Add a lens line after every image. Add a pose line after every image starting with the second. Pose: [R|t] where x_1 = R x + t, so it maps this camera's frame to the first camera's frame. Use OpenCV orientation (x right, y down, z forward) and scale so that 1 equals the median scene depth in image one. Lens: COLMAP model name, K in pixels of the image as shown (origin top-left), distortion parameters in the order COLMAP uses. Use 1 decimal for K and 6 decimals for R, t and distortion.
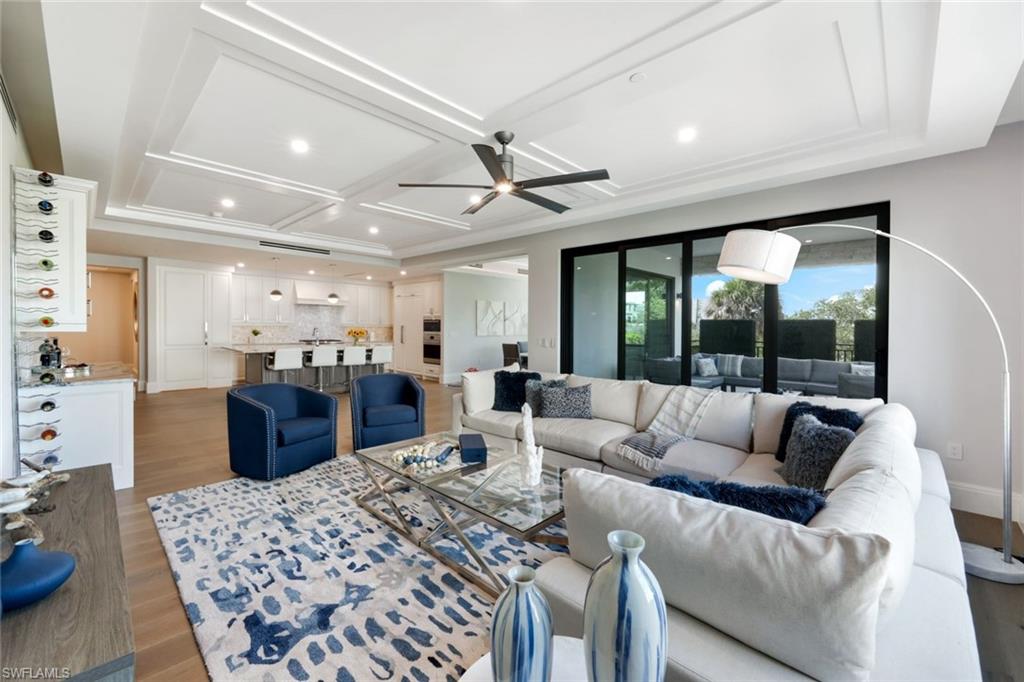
lens RADIAL K [[411.3, 0, 509.1], [0, 411.3, 334.2], [0, 0, 1]] dist [-0.002469, 0.000089]
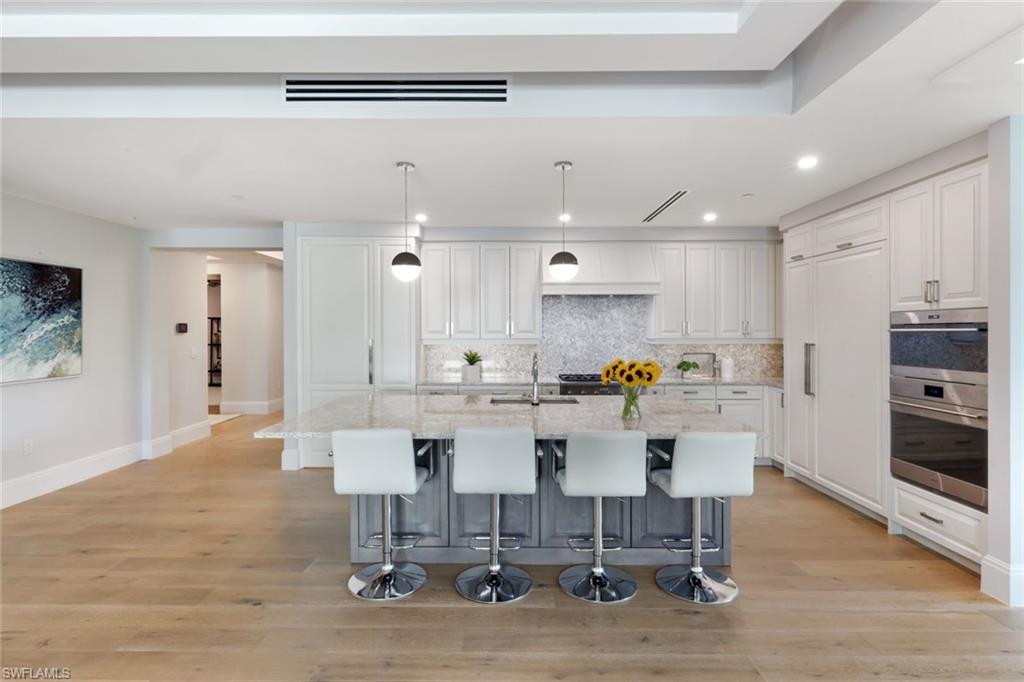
lens RADIAL K [[498.1, 0, 507.8], [0, 498.1, 338.9], [0, 0, 1]] dist [-0.001928, 0.000885]
pose [[0.688612, -0.002478, -0.725126, -0.564413], [-0.006080, 0.999939, -0.009191, -0.080530], [0.725105, 0.010738, 0.688555, 2.283342]]
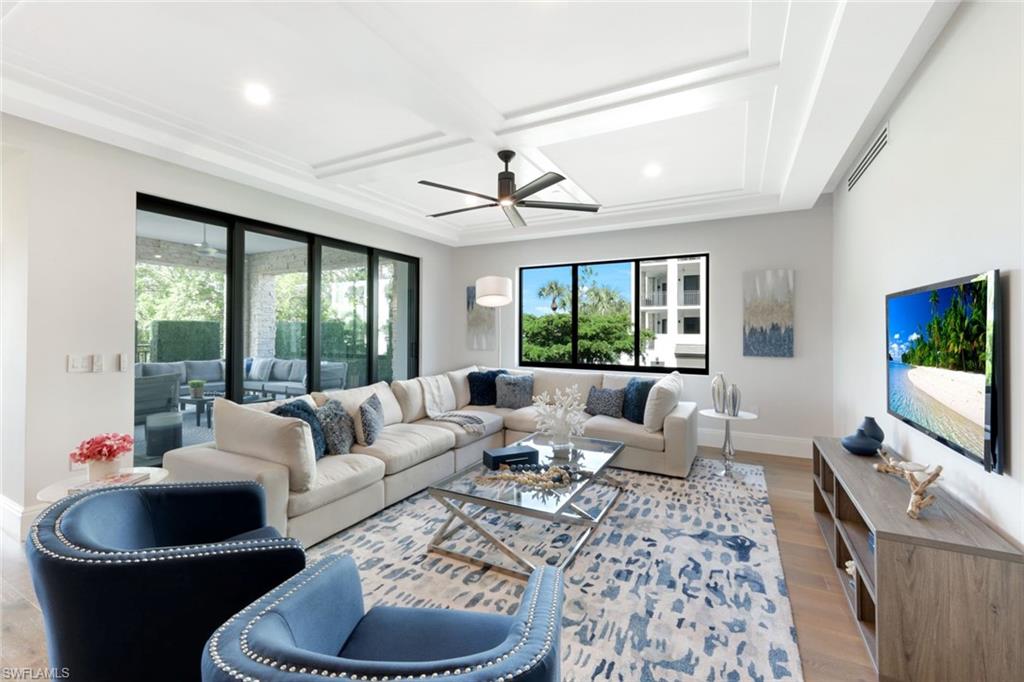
lens RADIAL K [[425.2, 0, 508.1], [0, 425.2, 331.2], [0, 0, 1]] dist [0.000842, 0.001504]
pose [[-0.269723, -0.014839, 0.962823, -1.269239], [0.013153, 0.999731, 0.019093, -0.054340], [-0.962848, 0.017814, -0.269456, 1.528994]]
